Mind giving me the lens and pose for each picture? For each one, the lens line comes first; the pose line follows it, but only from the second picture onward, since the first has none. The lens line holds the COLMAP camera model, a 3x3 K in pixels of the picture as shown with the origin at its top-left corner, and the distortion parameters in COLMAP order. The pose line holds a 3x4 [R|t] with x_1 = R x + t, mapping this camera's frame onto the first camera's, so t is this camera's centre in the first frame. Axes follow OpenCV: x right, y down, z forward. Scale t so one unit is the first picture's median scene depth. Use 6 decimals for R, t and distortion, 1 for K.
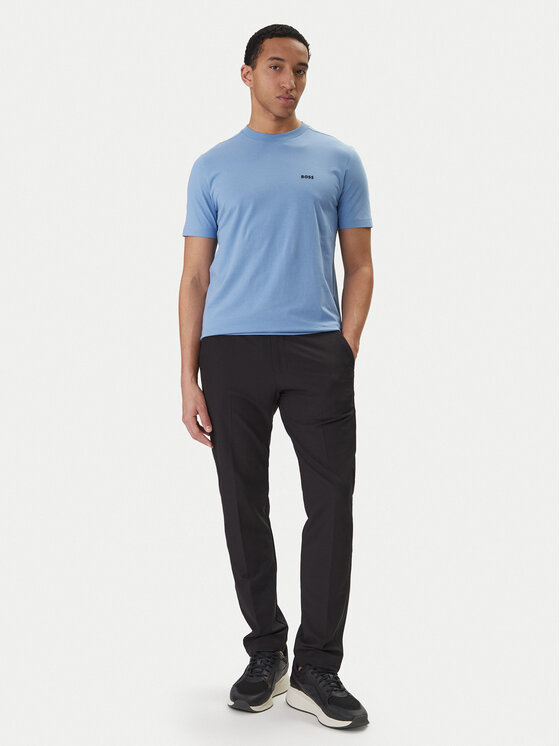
lens RADIAL K [[1048.1, 0, 280.0], [0, 1048.1, 373.0], [0, 0, 1]] dist [-0.191275, -0.005990]
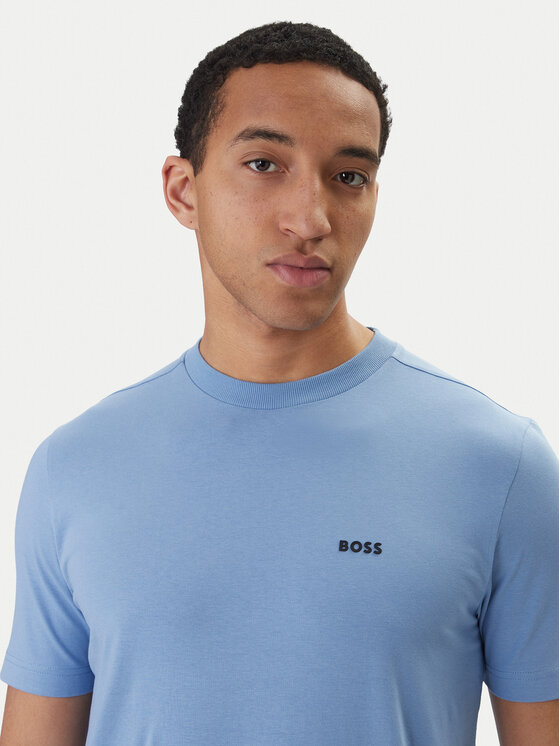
lens RADIAL K [[1375.4, 0, 280.0], [0, 1375.4, 373.0], [0, 0, 1]] dist [-0.215040, -0.059297]
pose [[0.989134, 0.010520, -0.146641, 0.057986], [-0.030043, 0.990852, -0.131564, -0.184500], [0.143916, 0.134540, 0.980402, 0.619927]]
